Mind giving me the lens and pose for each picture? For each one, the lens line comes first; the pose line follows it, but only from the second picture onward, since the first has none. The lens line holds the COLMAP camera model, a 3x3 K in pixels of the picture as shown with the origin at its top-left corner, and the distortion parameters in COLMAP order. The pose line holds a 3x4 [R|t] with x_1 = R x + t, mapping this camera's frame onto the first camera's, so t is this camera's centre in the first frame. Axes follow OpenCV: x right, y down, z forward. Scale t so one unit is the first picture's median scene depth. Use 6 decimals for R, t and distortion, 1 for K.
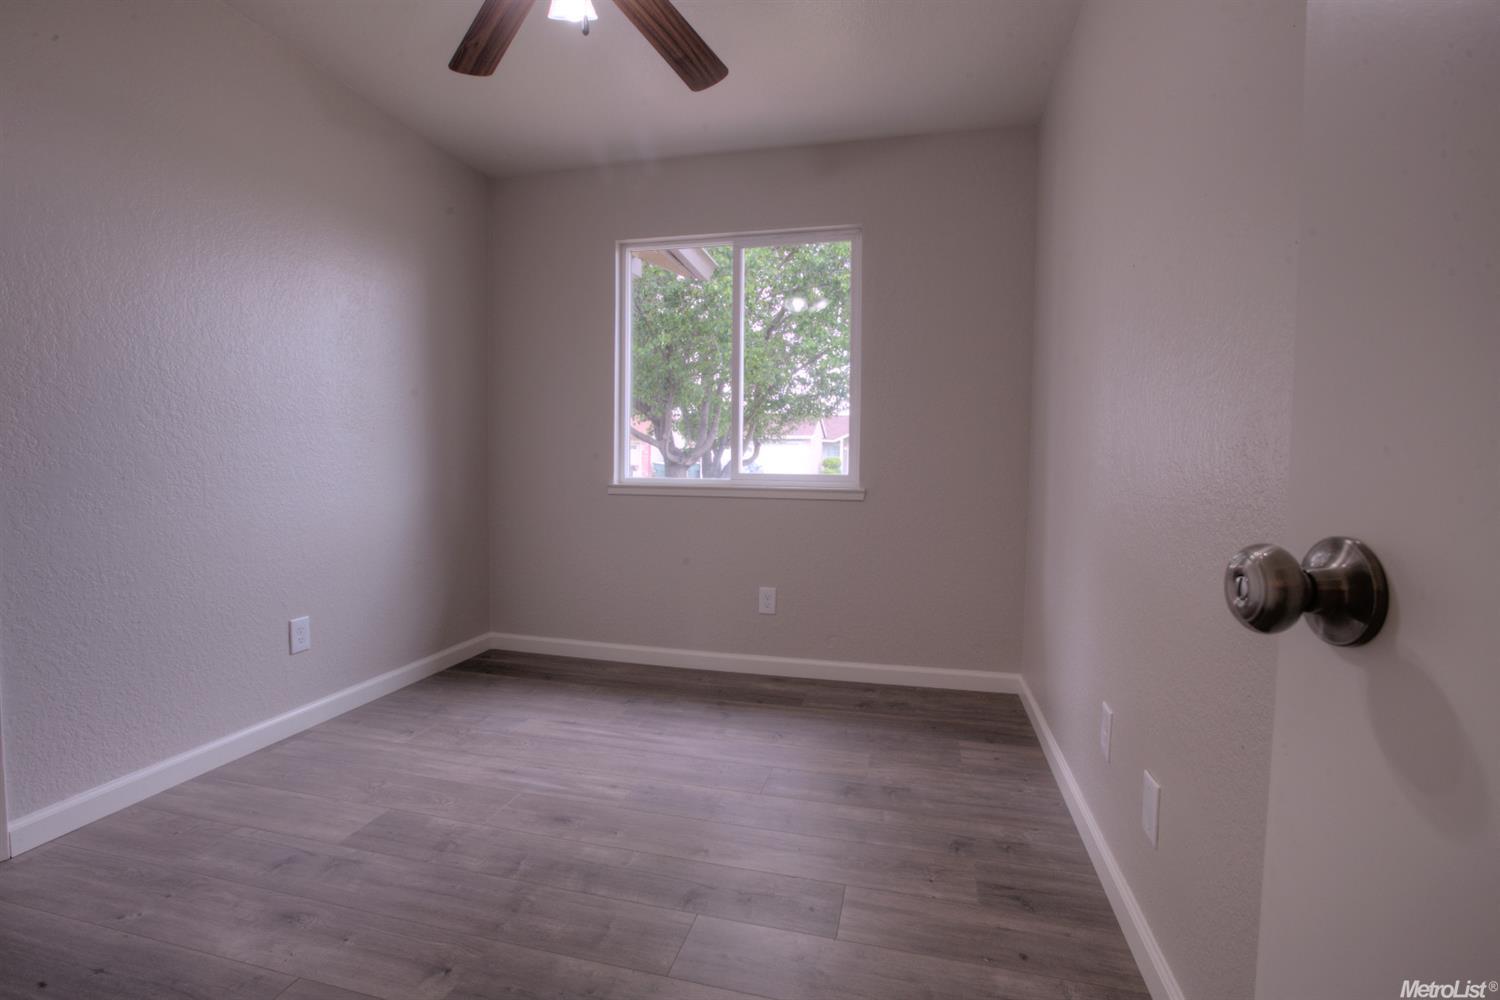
lens RADIAL K [[690.7, 0, 752.3], [0, 690.7, 504.3], [0, 0, 1]] dist [-0.049675, 0.017047]
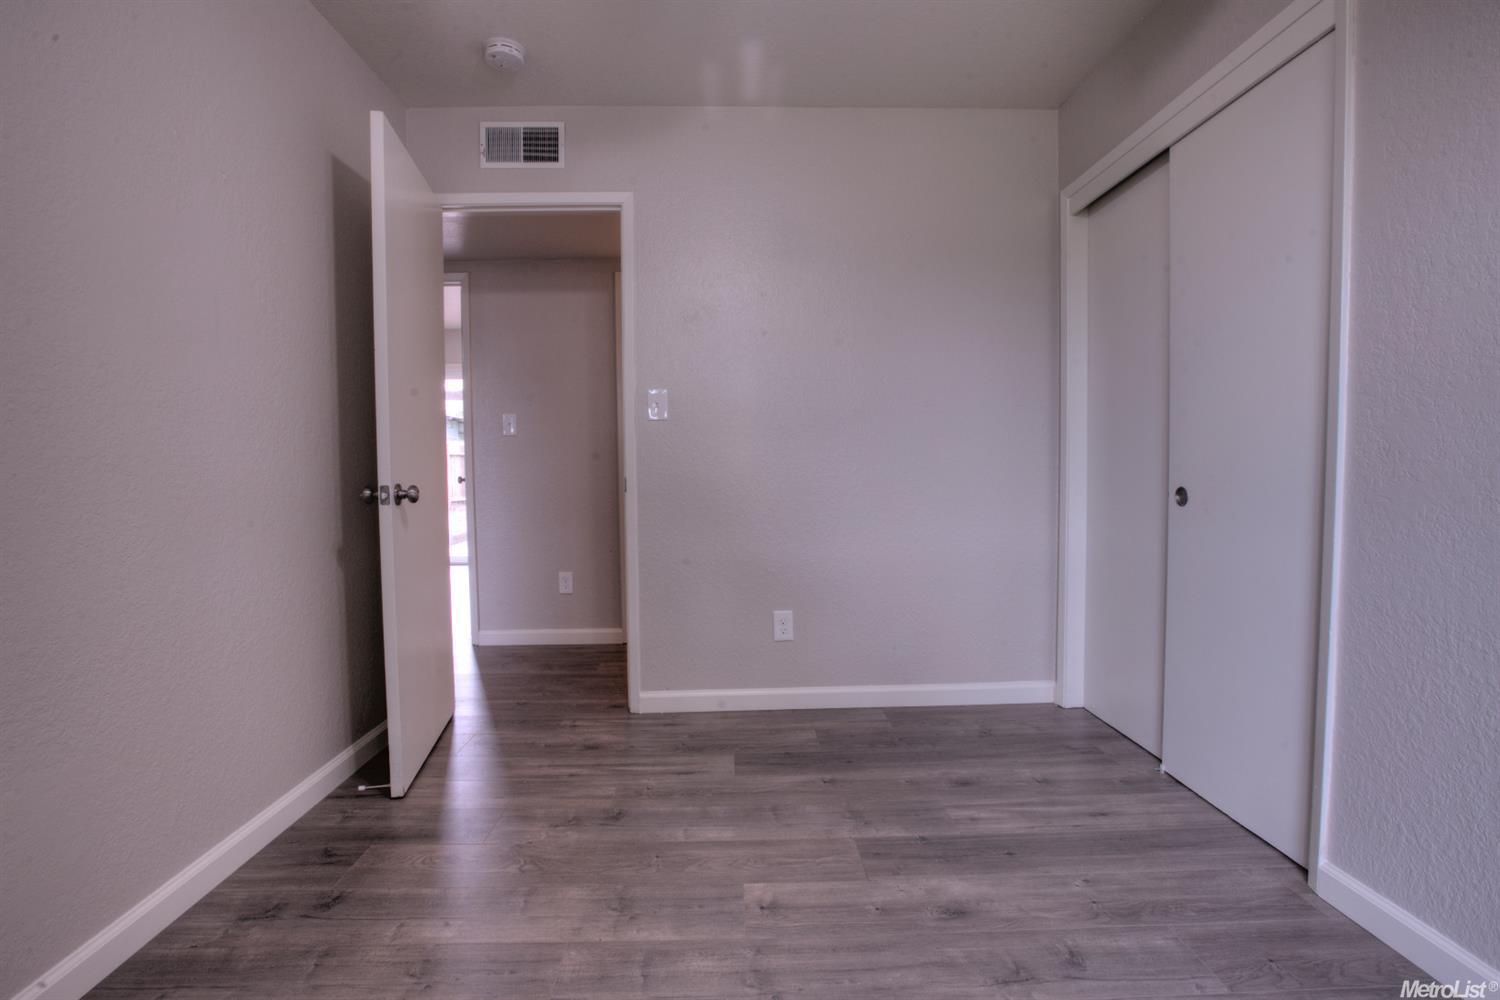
lens RADIAL K [[690.7, 0, 748.8], [0, 690.7, 500.4], [0, 0, 1]] dist [-0.049675, 0.017047]
pose [[-0.965960, 0.007386, -0.258586, -0.129944], [-0.019482, 0.994677, 0.101186, -0.122361], [0.257957, 0.102780, -0.960674, 2.023761]]
